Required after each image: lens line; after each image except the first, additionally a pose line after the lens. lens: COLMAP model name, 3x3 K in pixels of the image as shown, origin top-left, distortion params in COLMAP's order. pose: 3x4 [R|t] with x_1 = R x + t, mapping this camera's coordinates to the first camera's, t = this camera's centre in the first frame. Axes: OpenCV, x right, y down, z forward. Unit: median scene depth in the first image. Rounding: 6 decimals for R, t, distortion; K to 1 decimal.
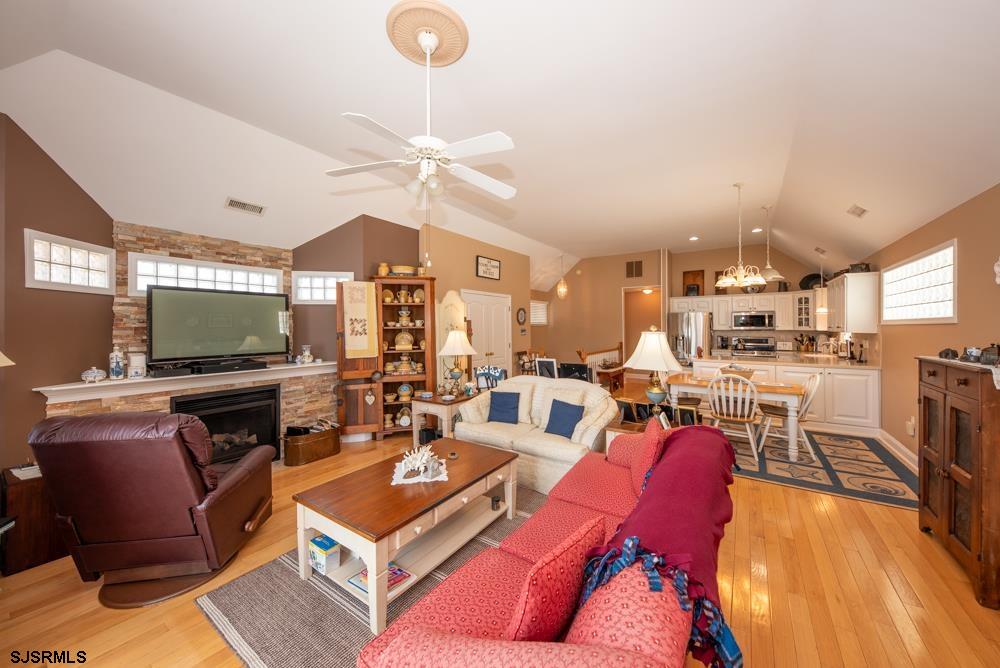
lens RADIAL K [[356.9, 0, 505.0], [0, 356.9, 325.8], [0, 0, 1]] dist [-0.002238, -0.000464]
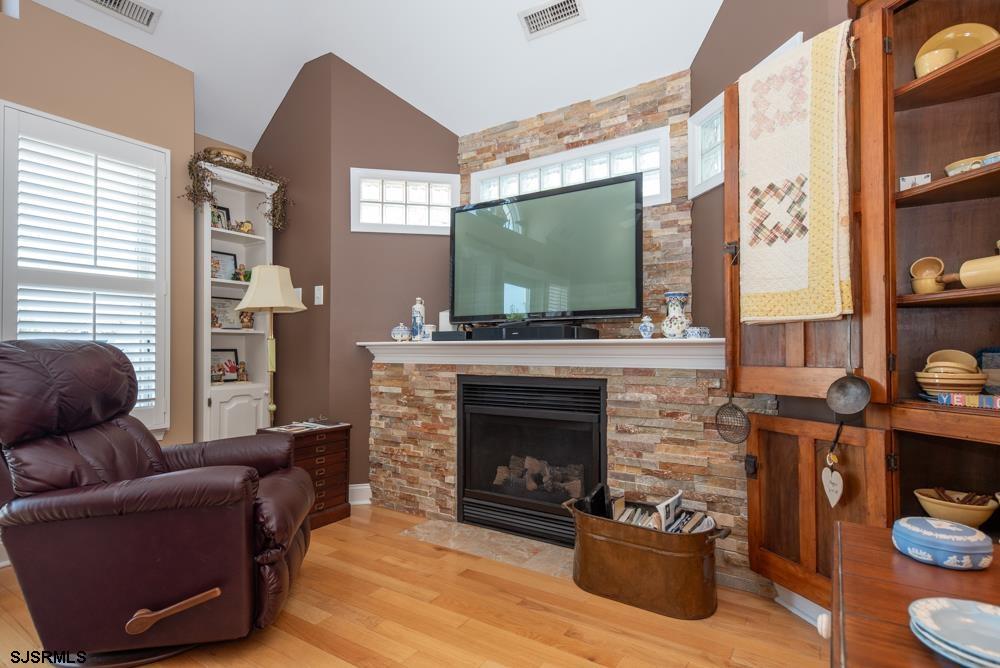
lens RADIAL K [[507.6, 0, 506.5], [0, 507.6, 337.6], [0, 0, 1]] dist [0.011099, 0.000850]
pose [[0.017220, -0.017411, -0.999700, -0.019052], [0.004981, 0.999837, -0.017328, 0.130720], [0.999839, -0.004681, 0.017304, 0.938470]]
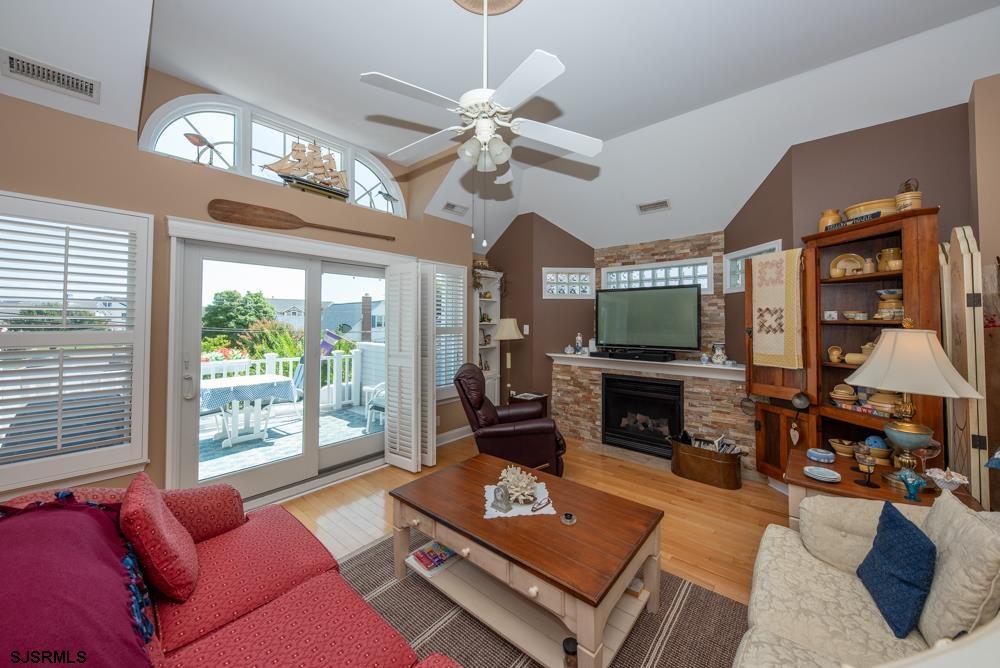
lens RADIAL K [[358.2, 0, 511.5], [0, 358.2, 314.5], [0, 0, 1]] dist [0.000845, -0.000051]
pose [[-0.111012, -0.017428, -0.993666, 0.377457], [0.000405, 0.999845, -0.017582, 0.004803], [0.993819, -0.002354, -0.110988, 0.711137]]
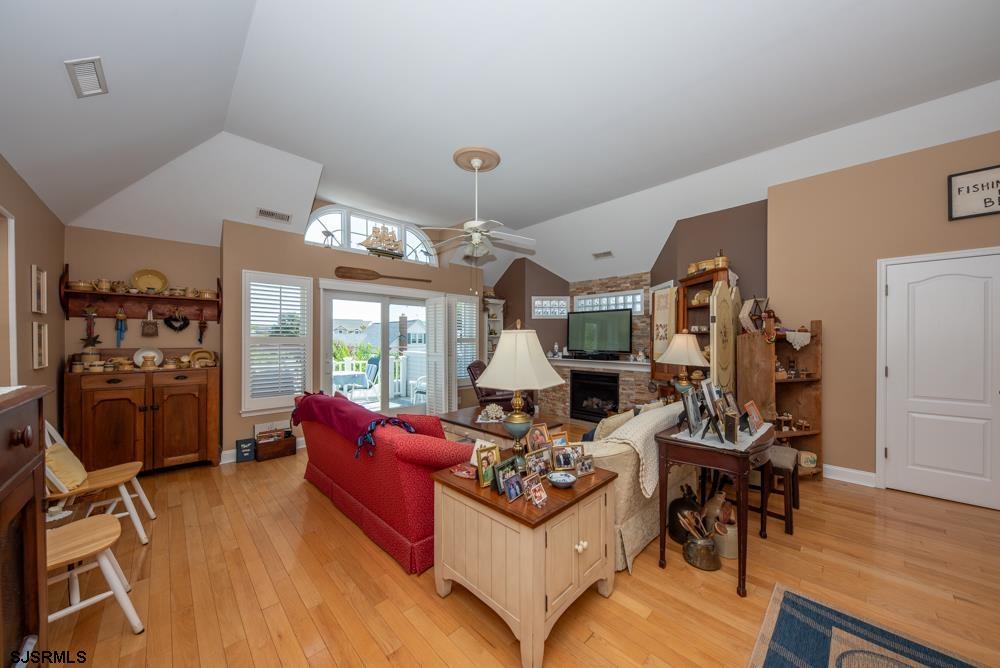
lens RADIAL K [[349.5, 0, 496.8], [0, 349.5, 339.9], [0, 0, 1]] dist [-0.001306, -0.000211]
pose [[-0.226084, 0.003101, -0.974103, 0.868852], [0.000143, 0.999995, 0.003150, 0.028755], [0.974108, 0.000573, -0.226083, 0.909917]]
